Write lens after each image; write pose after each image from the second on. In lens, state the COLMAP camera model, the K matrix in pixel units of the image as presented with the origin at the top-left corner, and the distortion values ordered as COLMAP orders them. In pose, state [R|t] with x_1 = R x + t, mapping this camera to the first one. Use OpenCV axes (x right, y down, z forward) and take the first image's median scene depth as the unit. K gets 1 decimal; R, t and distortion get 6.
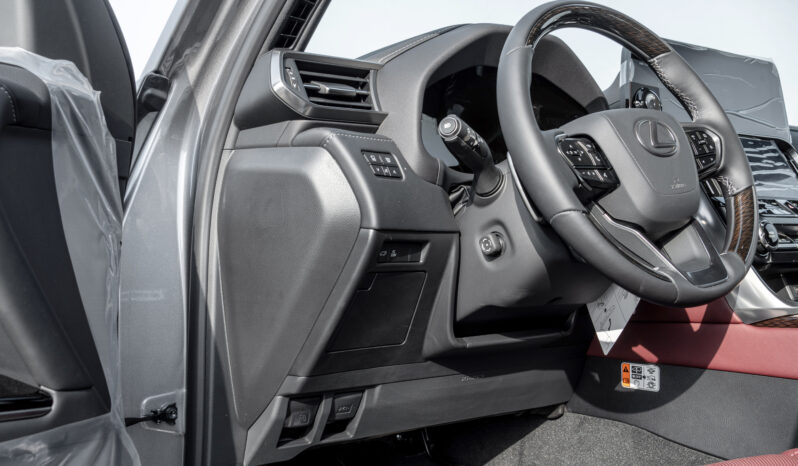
lens RADIAL K [[851.0, 0, 402.1], [0, 851.0, 233.1], [0, 0, 1]] dist [0.002943, 0.000000]
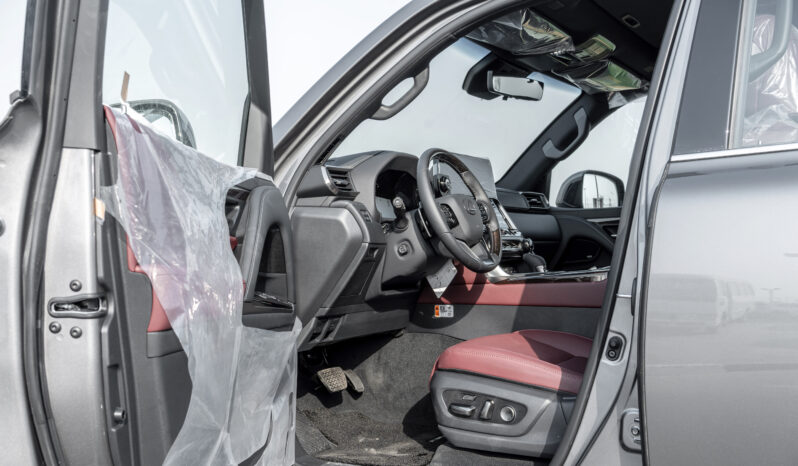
lens RADIAL K [[851.0, 0, 397.6], [0, 851.0, 233.6], [0, 0, 1]] dist [0.002943, 0.000000]
pose [[0.921972, 0.001042, 0.387254, -0.770170], [0.002938, 0.999949, -0.009687, -0.006492], [-0.387245, 0.010069, 0.921922, -1.090231]]
